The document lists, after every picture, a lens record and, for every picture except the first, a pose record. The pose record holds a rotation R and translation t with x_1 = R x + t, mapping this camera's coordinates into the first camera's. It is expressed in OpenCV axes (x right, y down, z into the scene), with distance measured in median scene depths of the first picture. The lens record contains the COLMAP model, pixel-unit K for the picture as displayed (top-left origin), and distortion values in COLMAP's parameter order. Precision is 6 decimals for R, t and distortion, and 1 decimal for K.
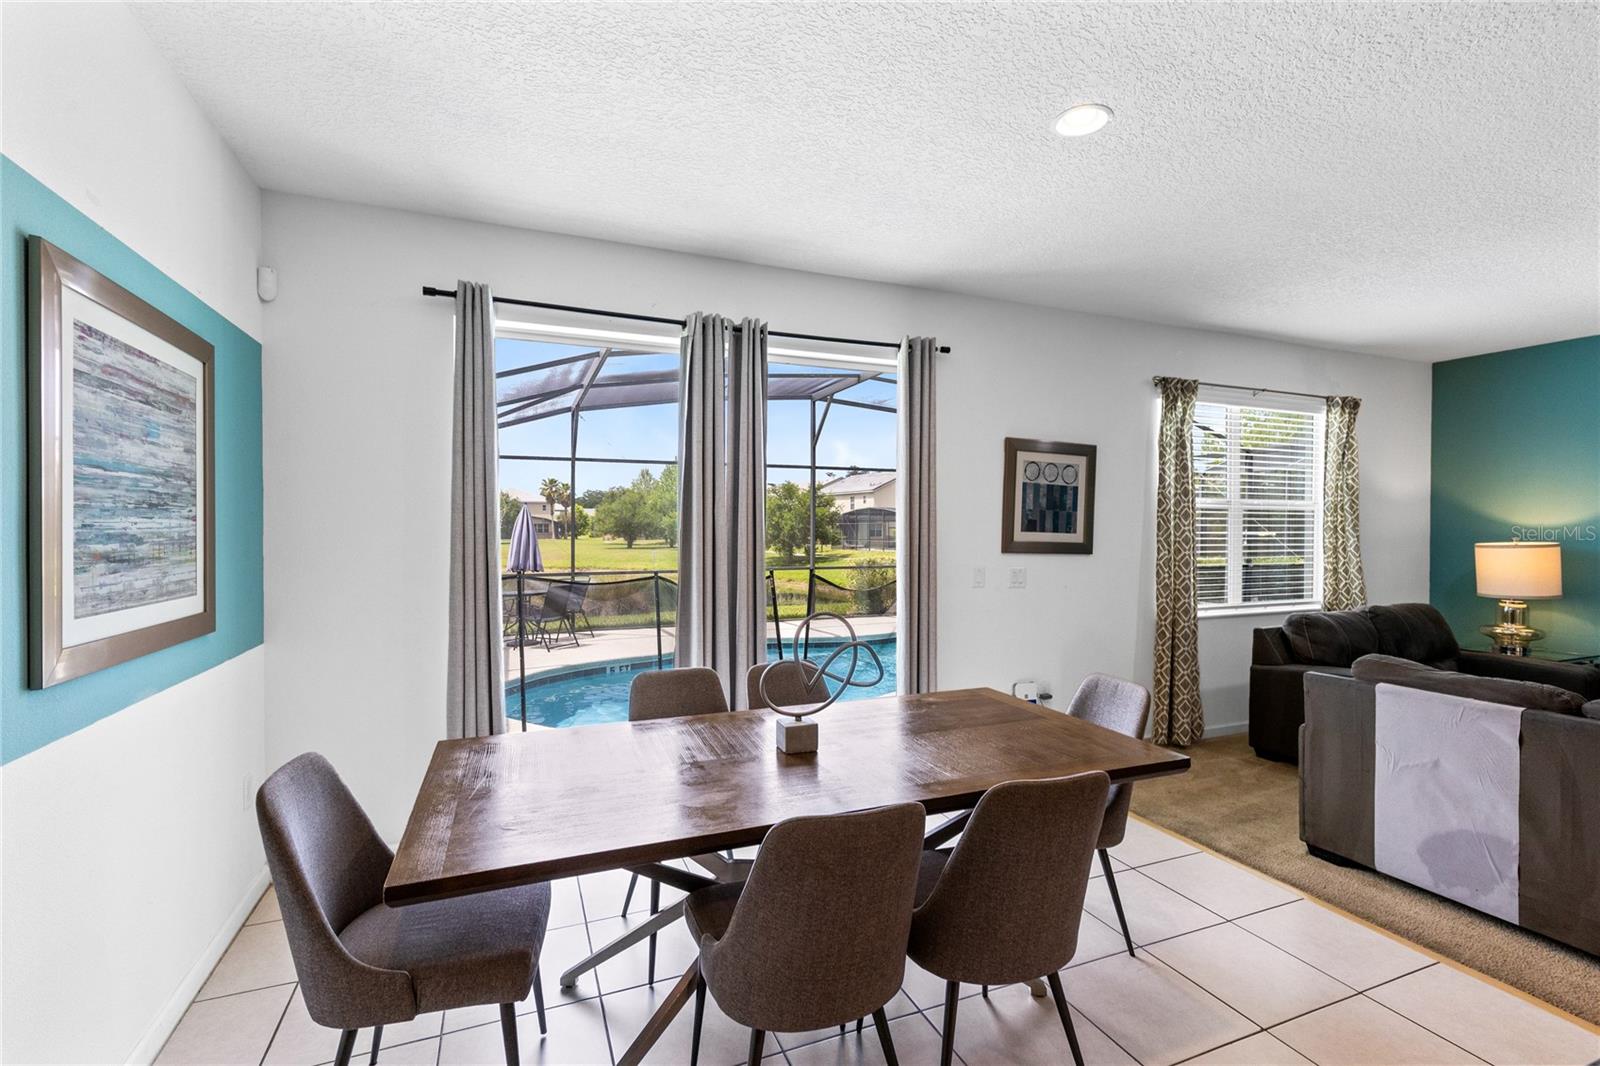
lens RADIAL K [[717.4, 0, 800.0], [0, 717.4, 537.8], [0, 0, 1]] dist [0.004136, 0.000034]
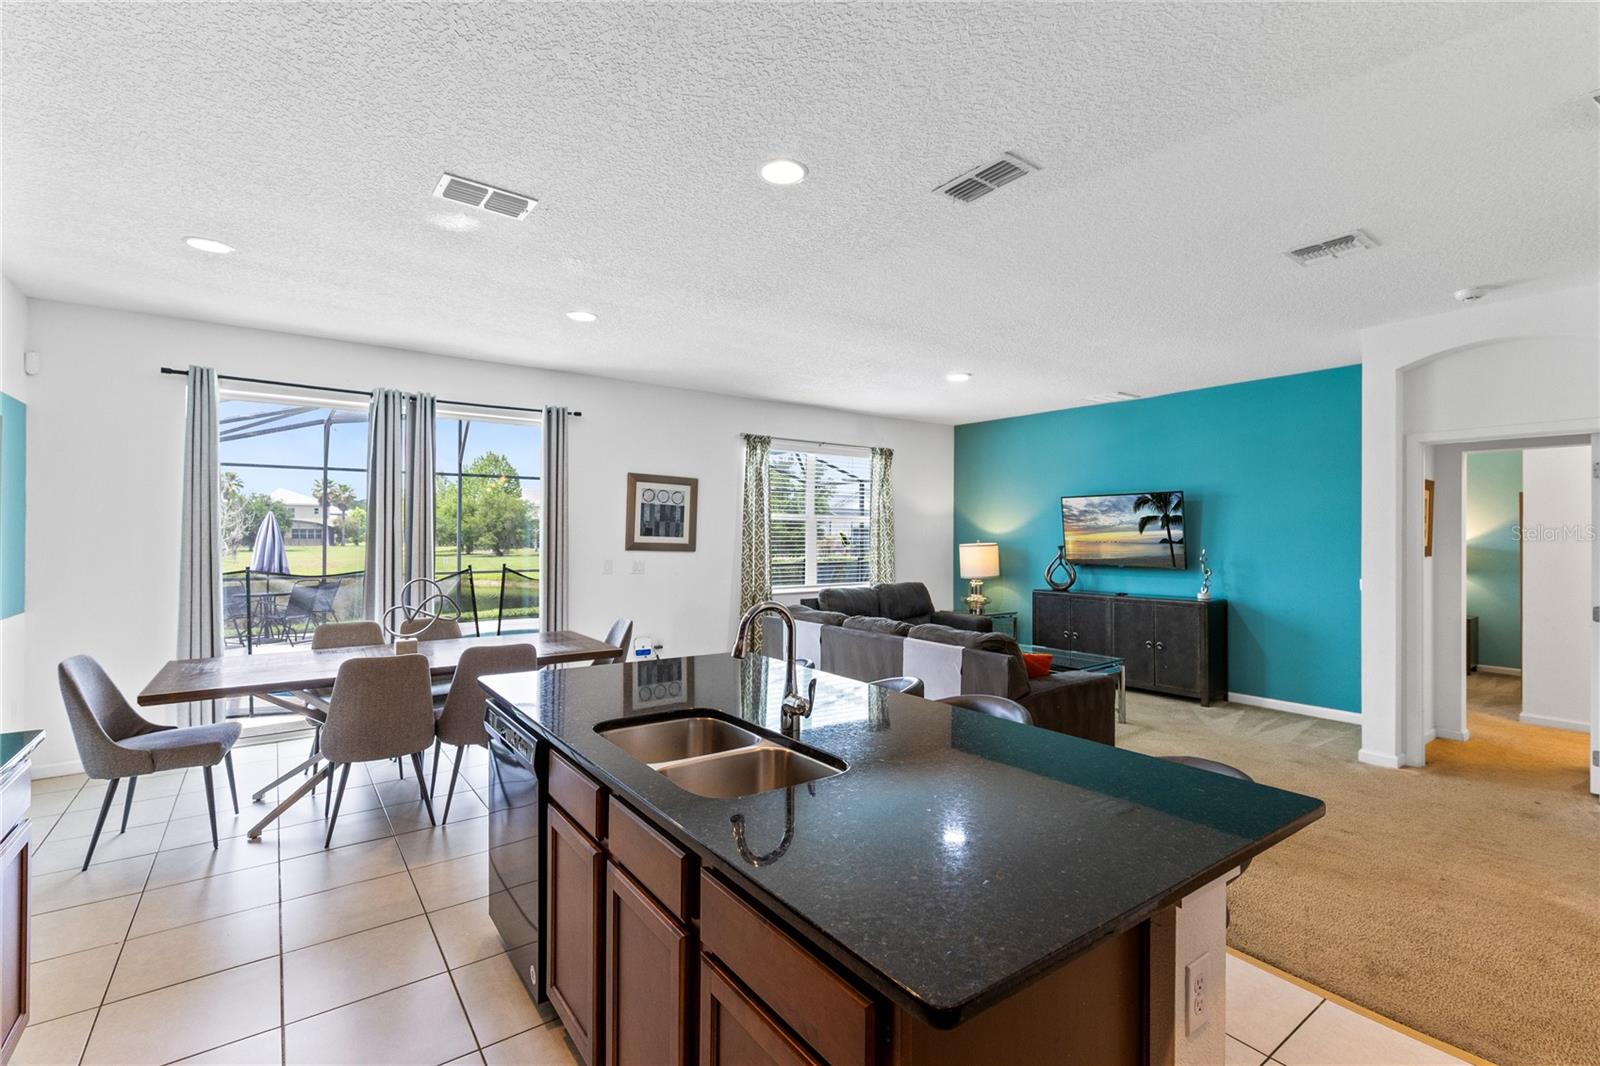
lens RADIAL K [[710.6, 0, 800.0], [0, 710.6, 533.0], [0, 0, 1]] dist [0.000841, -0.000192]
pose [[0.967885, 0.002456, 0.251379, 0.246917], [0.001512, 0.999877, -0.015594, 0.008250], [-0.251387, 0.015473, 0.967763, -0.480440]]
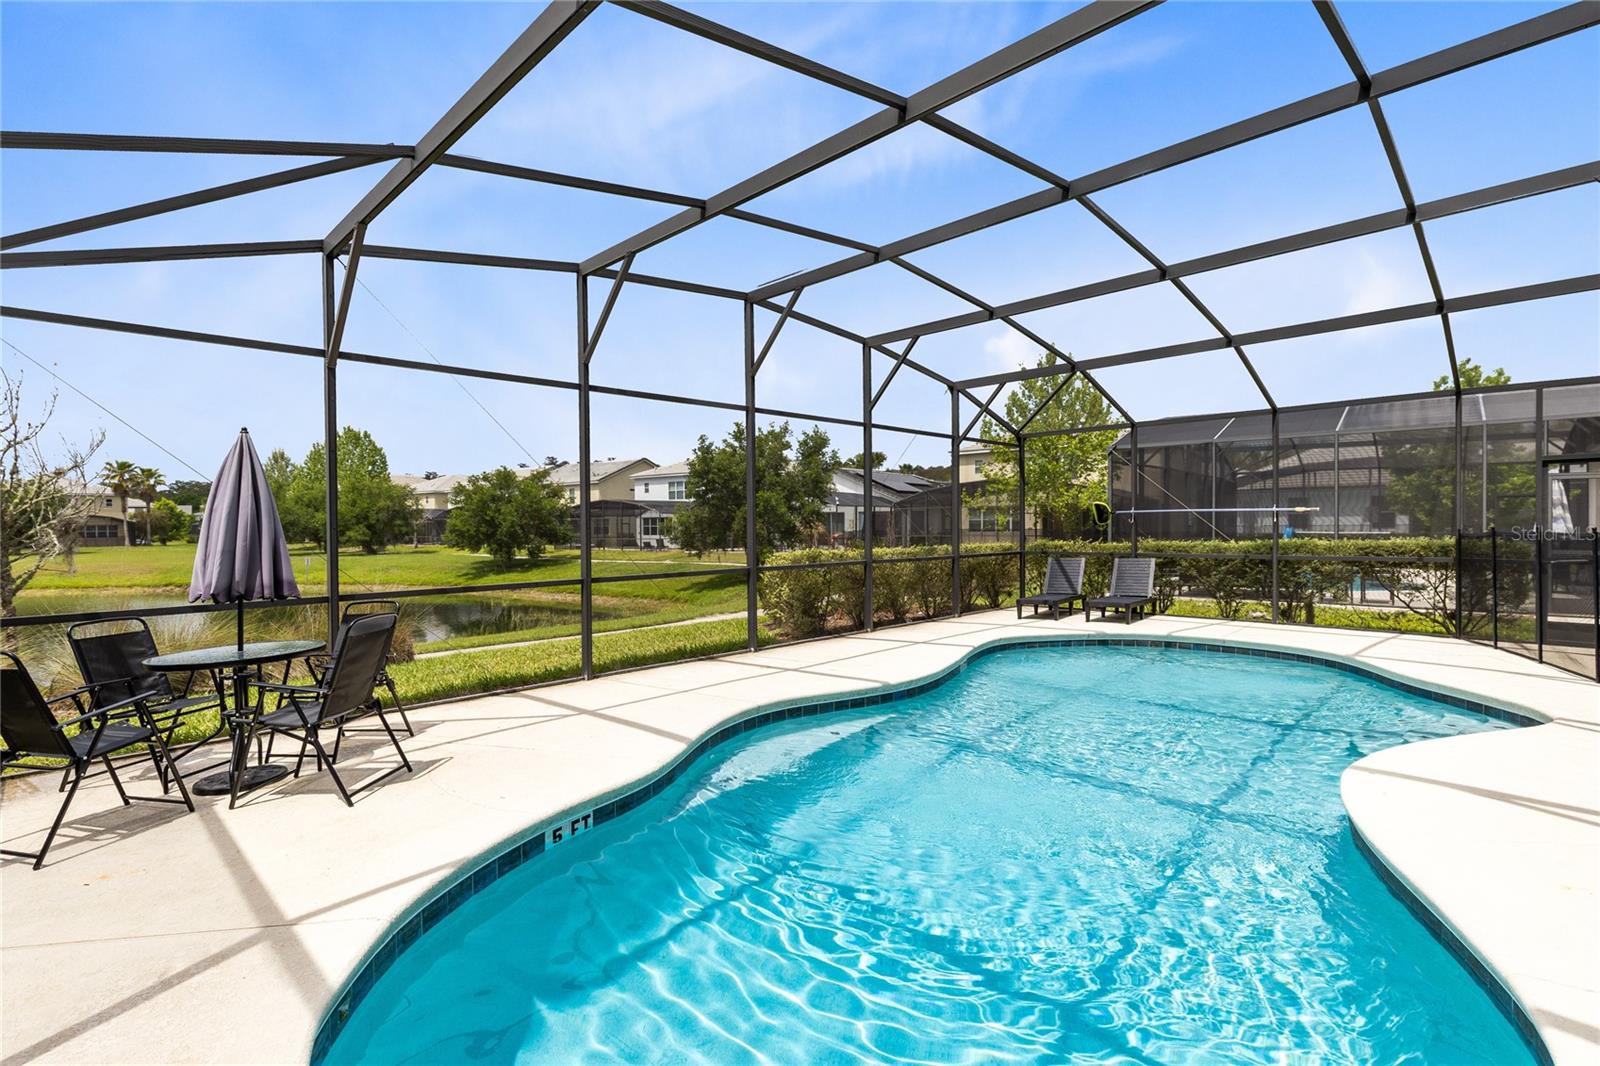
lens RADIAL K [[768.1, 0, 800.0], [0, 768.1, 533.0], [0, 0, 1]] dist [0.001020, 0.000073]
pose [[0.923626, -0.013620, 0.383052, -0.572979], [0.015571, 0.999877, -0.001993, 0.035695], [-0.382978, 0.007805, 0.923725, 1.059697]]
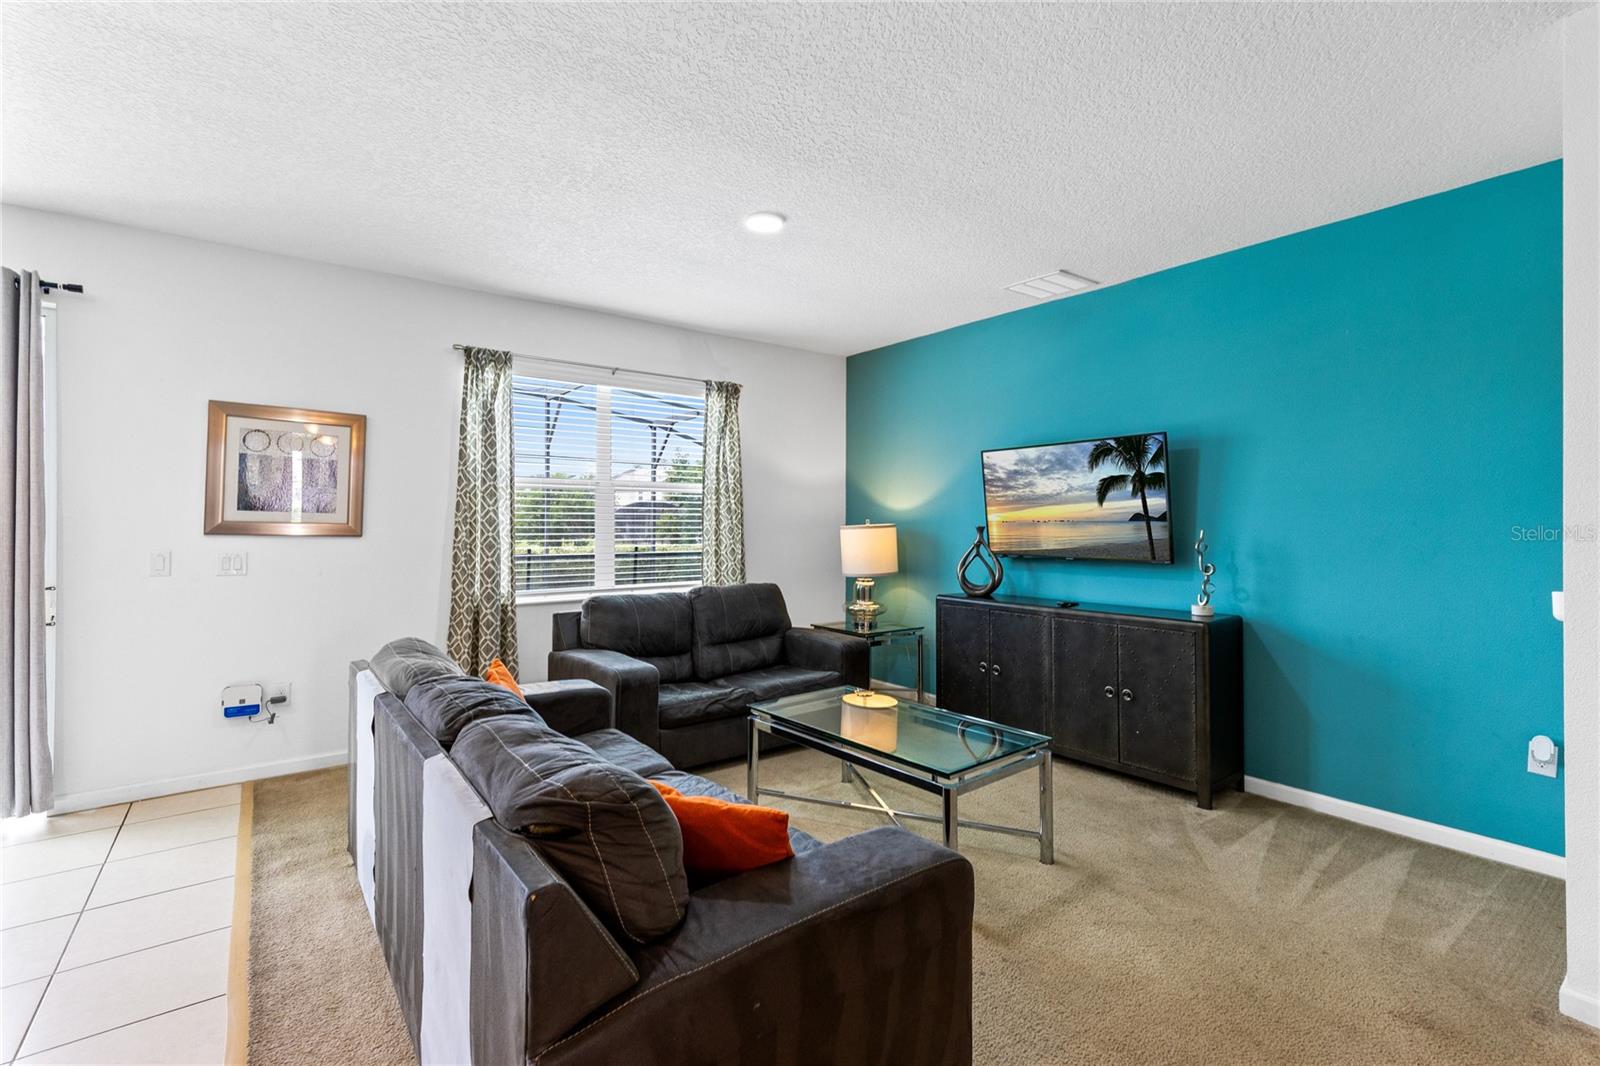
lens RADIAL K [[722.4, 0, 797.7], [0, 722.4, 524.6], [0, 0, 1]] dist [-0.000483, -0.000246]
pose [[0.966183, -0.001495, 0.257852, 0.700906], [0.004286, 0.999938, -0.010261, 0.019733], [-0.257821, 0.011019, 0.966130, -0.011556]]
